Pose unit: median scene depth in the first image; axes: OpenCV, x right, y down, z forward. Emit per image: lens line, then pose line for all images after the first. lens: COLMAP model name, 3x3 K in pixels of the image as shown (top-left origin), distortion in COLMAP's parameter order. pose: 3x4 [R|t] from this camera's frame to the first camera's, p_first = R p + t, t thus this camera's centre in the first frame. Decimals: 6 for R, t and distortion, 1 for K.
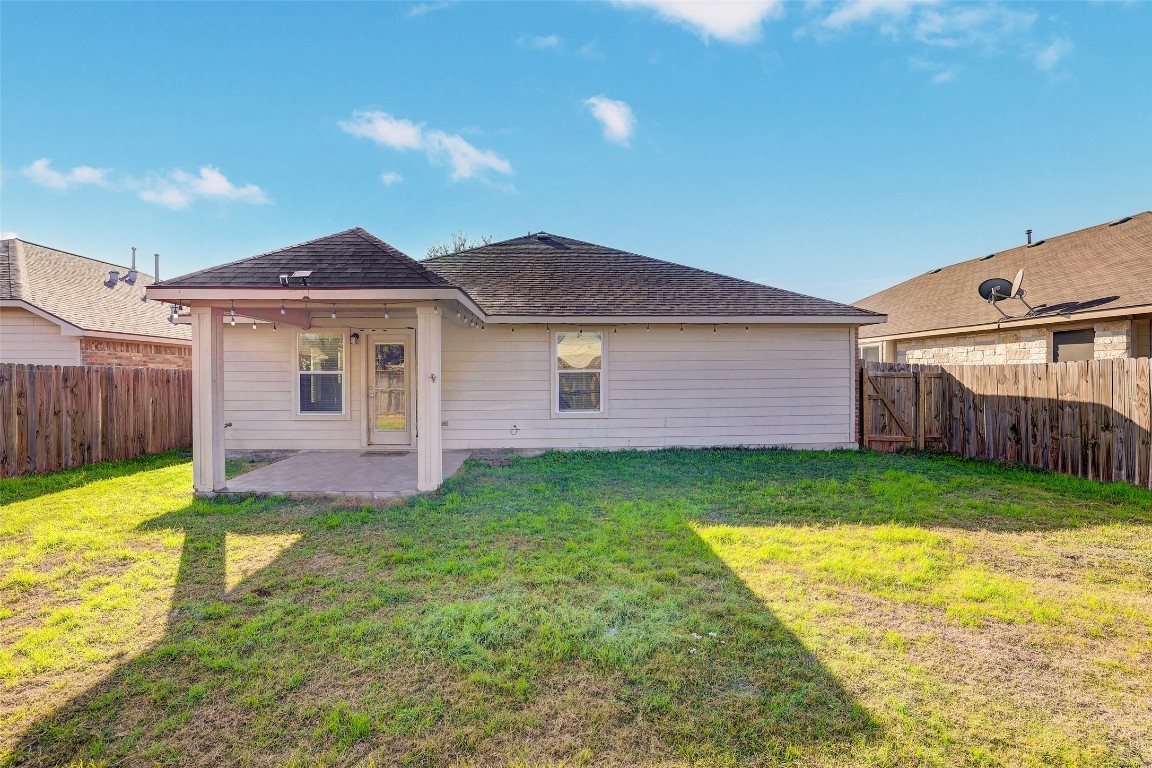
lens RADIAL K [[509.1, 0, 569.5], [0, 509.1, 374.1], [0, 0, 1]] dist [-0.015621, 0.001963]
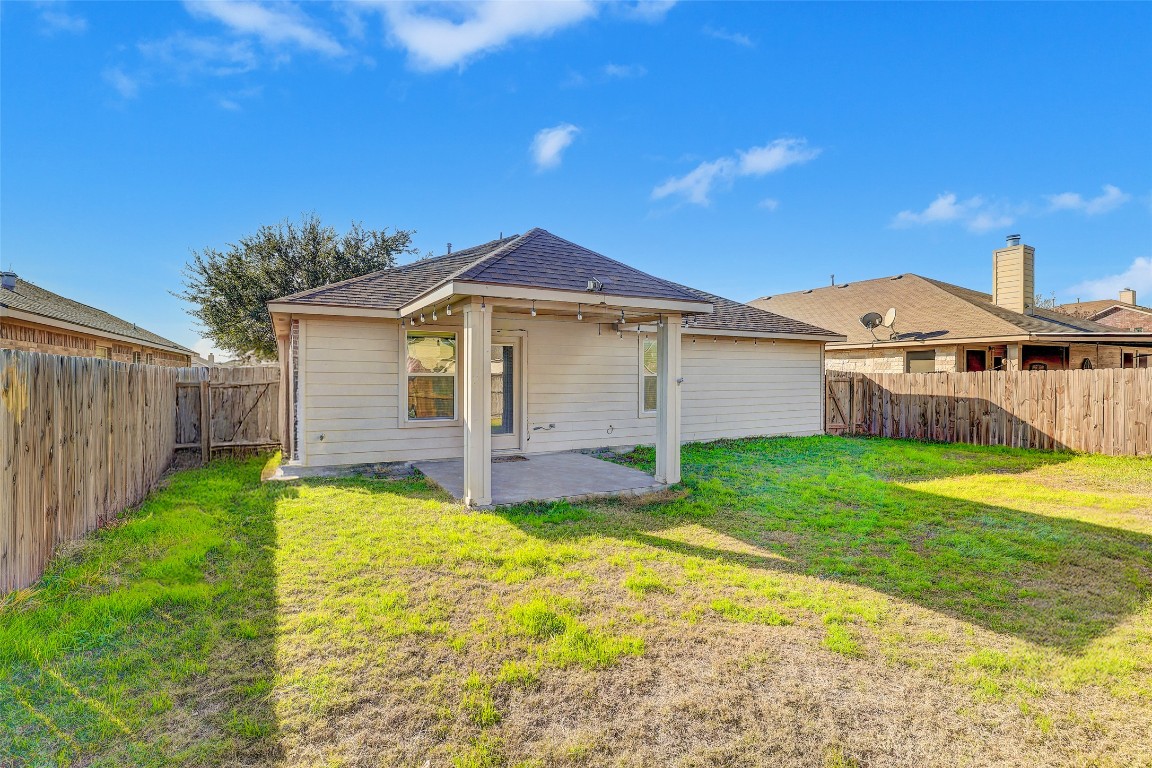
lens RADIAL K [[527.8, 0, 577.9], [0, 527.8, 376.5], [0, 0, 1]] dist [-0.011641, 0.000101]
pose [[0.897266, 0.007454, 0.441427, -0.660236], [-0.006936, 0.999972, -0.002789, 0.001249], [-0.441436, -0.000559, 0.897293, 0.034718]]
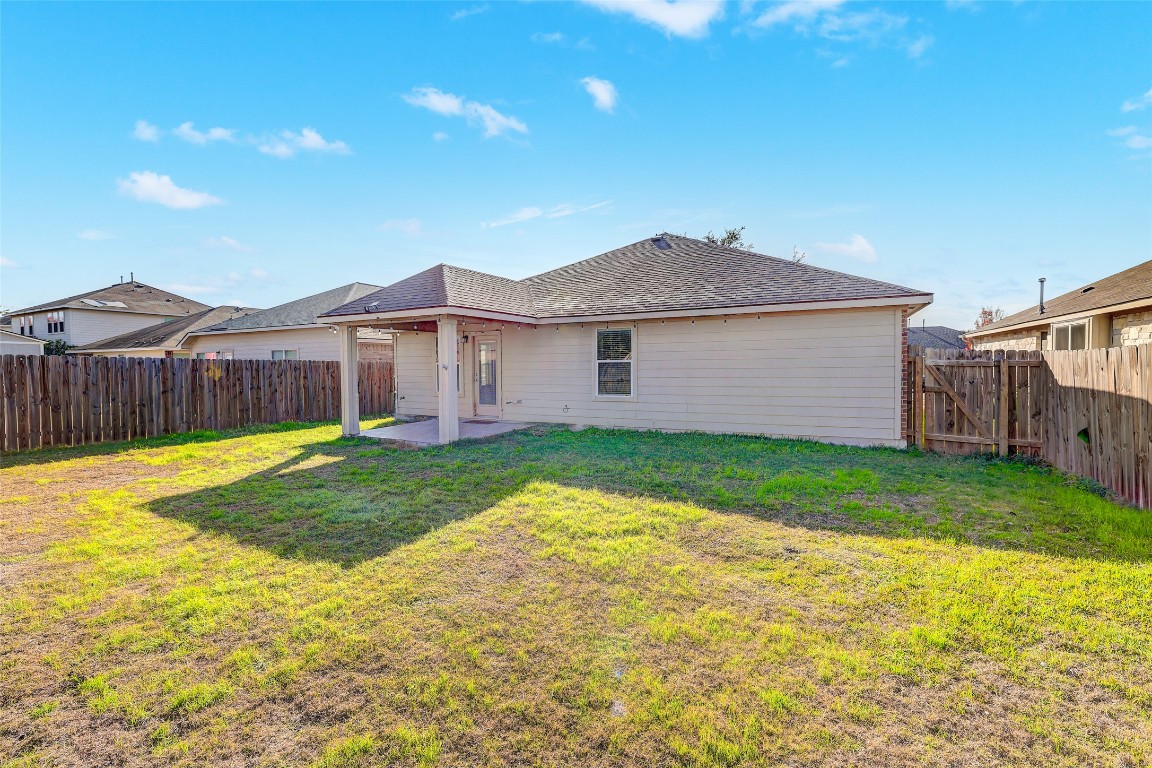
lens RADIAL K [[497.3, 0, 578.6], [0, 497.3, 378.3], [0, 0, 1]] dist [-0.026423, 0.004323]
pose [[0.857363, 0.010990, -0.514596, 0.539790], [0.007549, 0.999396, 0.033922, -0.006234], [0.514658, -0.032968, 0.856762, -0.020461]]
